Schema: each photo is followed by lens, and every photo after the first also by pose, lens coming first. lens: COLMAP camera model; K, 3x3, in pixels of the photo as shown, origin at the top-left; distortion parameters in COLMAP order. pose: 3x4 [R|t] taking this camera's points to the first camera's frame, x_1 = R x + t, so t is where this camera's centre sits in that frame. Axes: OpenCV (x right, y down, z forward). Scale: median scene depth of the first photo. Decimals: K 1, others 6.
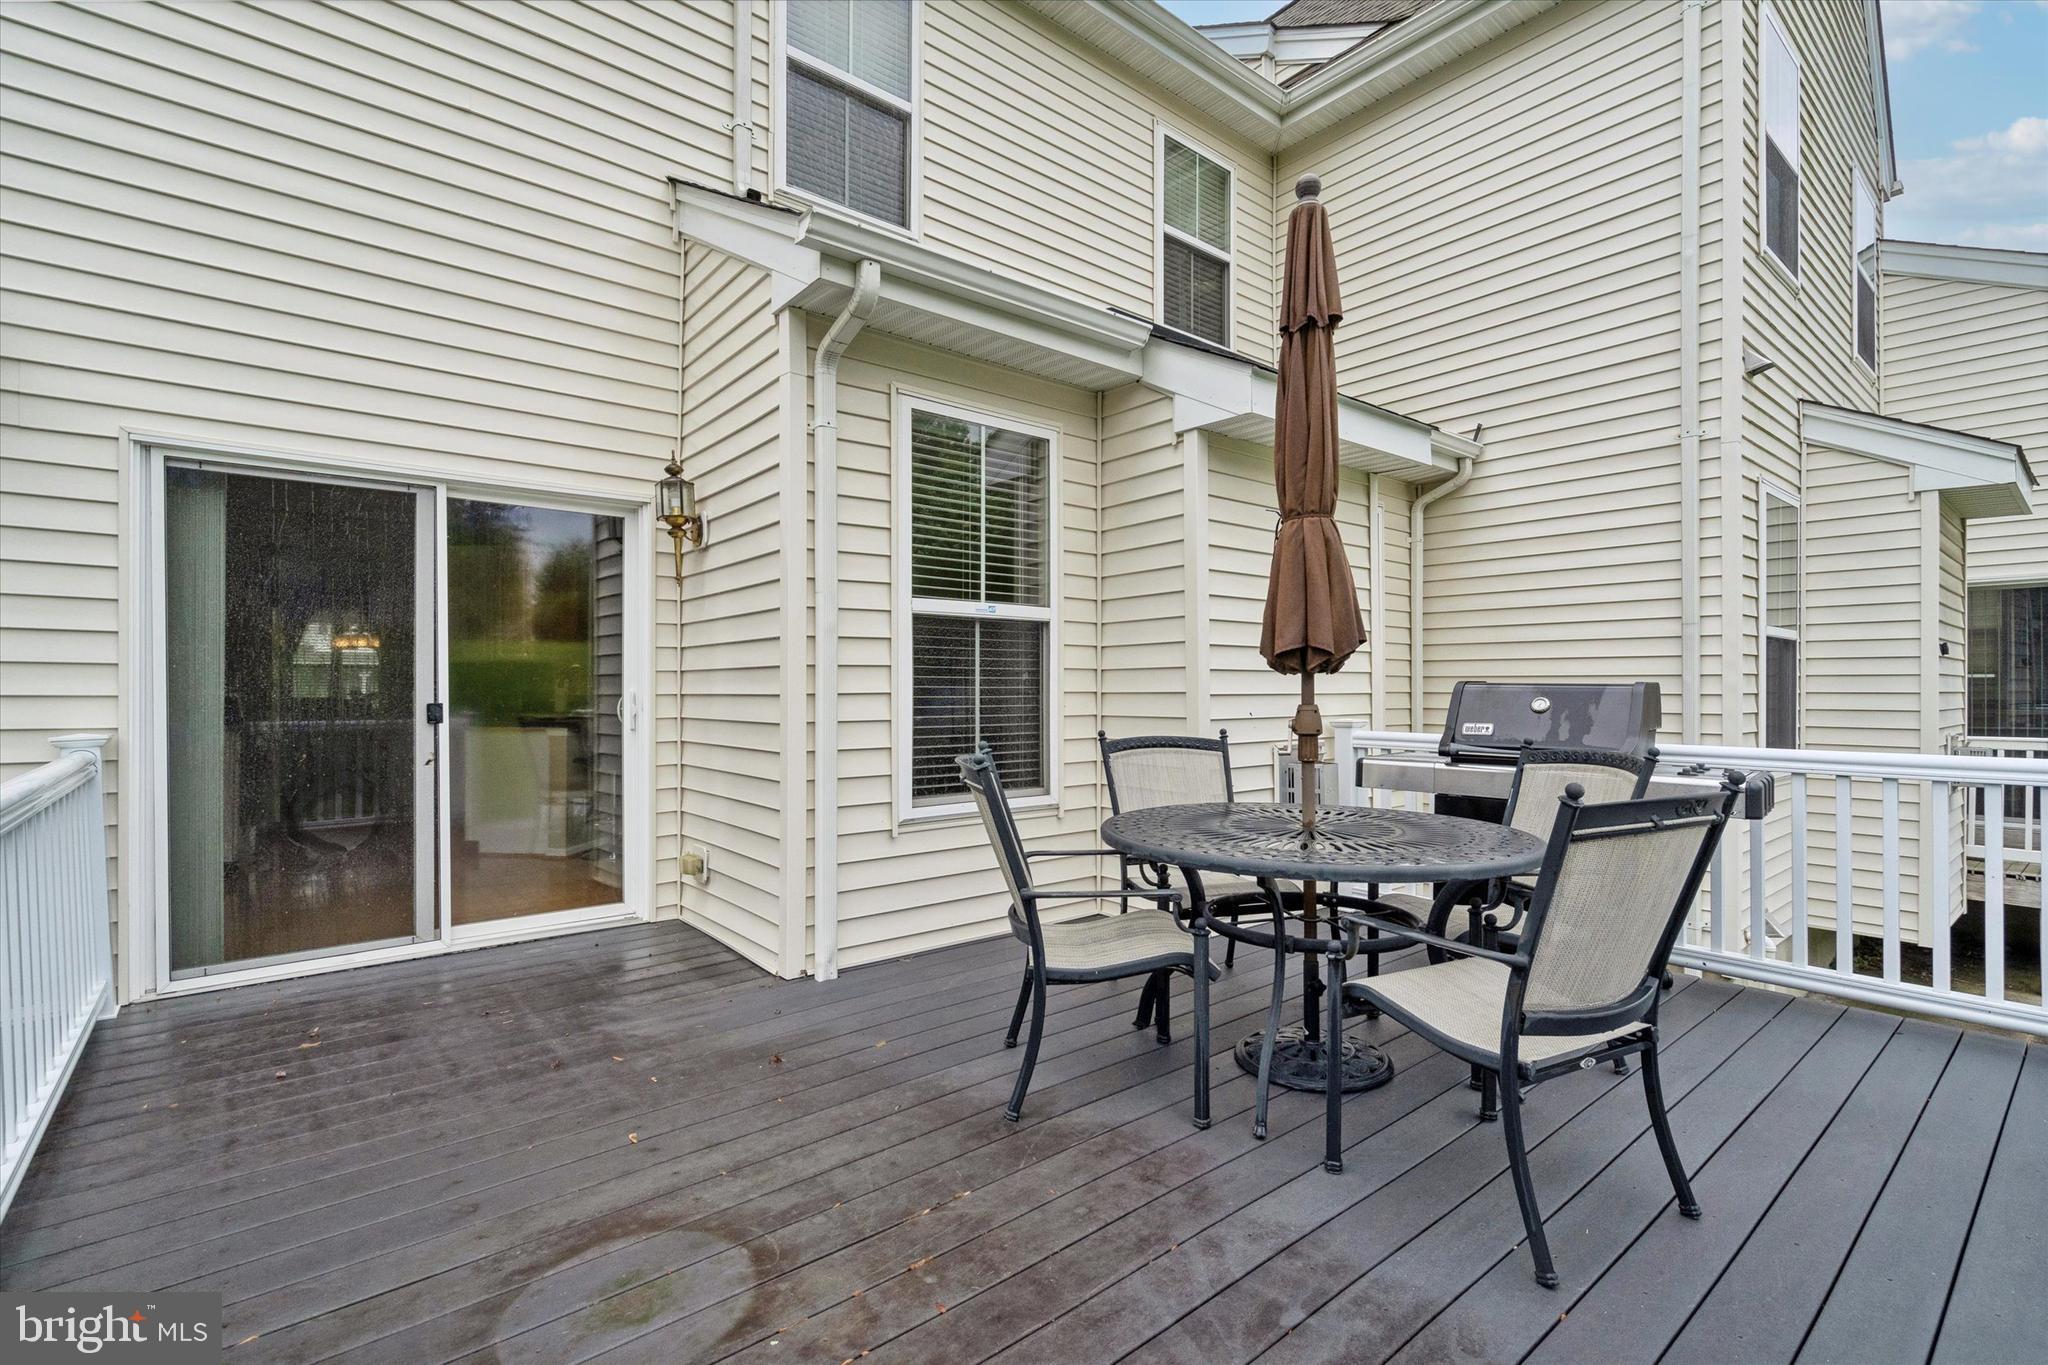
lens RADIAL K [[940.9, 0, 1026.1], [0, 940.9, 697.2], [0, 0, 1]] dist [-0.007118, 0.004520]
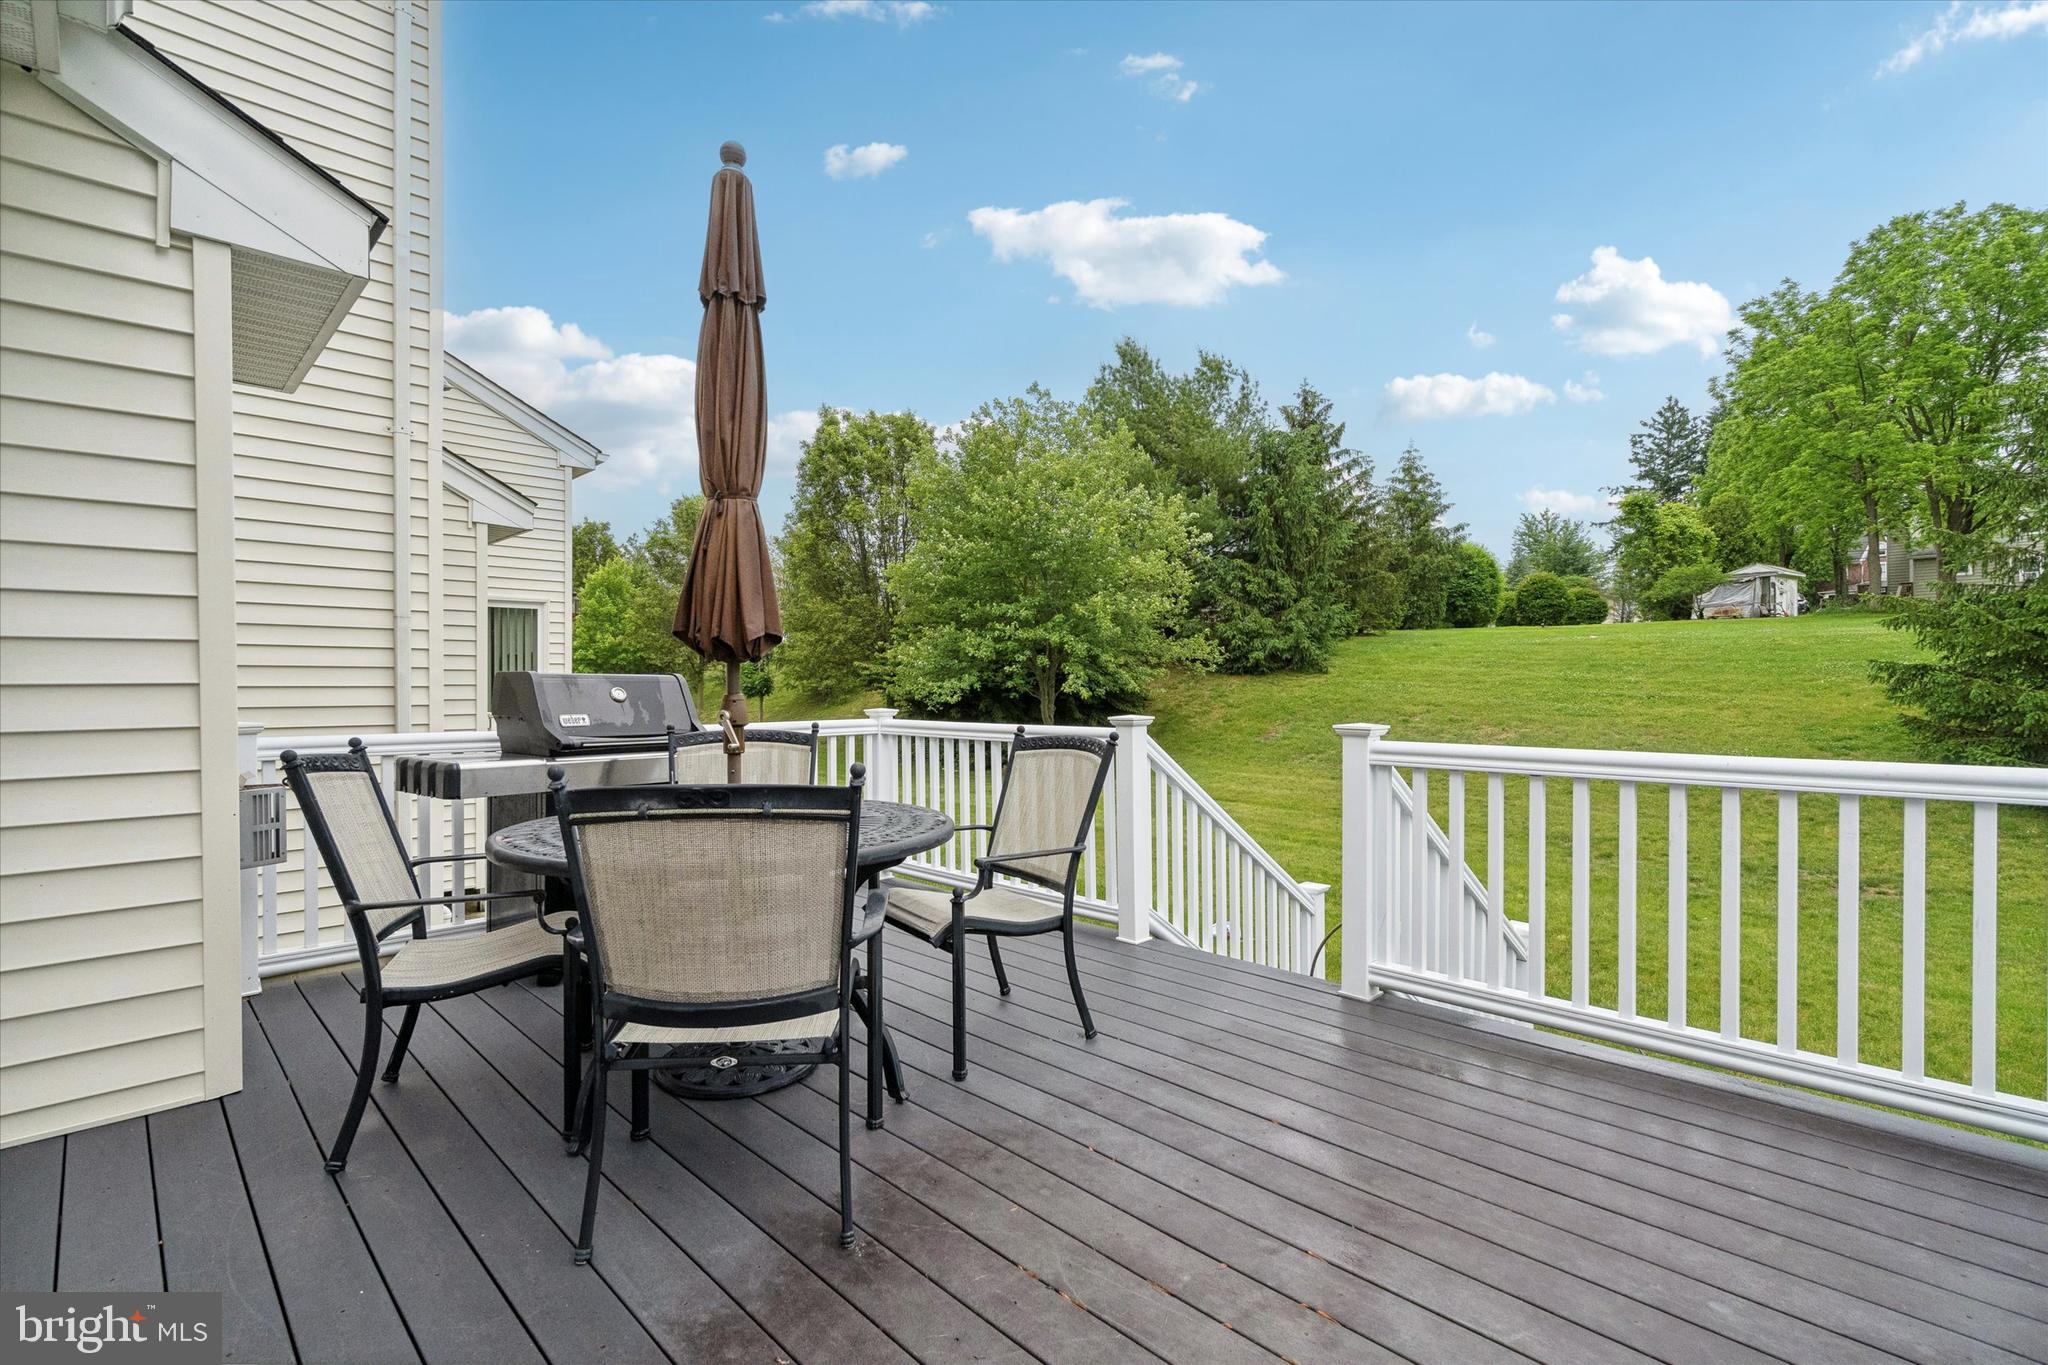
lens RADIAL K [[940.9, 0, 1016.1], [0, 940.9, 684.2], [0, 0, 1]] dist [-0.007118, 0.004520]
pose [[-0.100646, 0.000016, 0.994922, -0.574888], [0.011204, 0.999937, 0.001118, 0.000335], [-0.994859, 0.011259, -0.100639, 0.687582]]
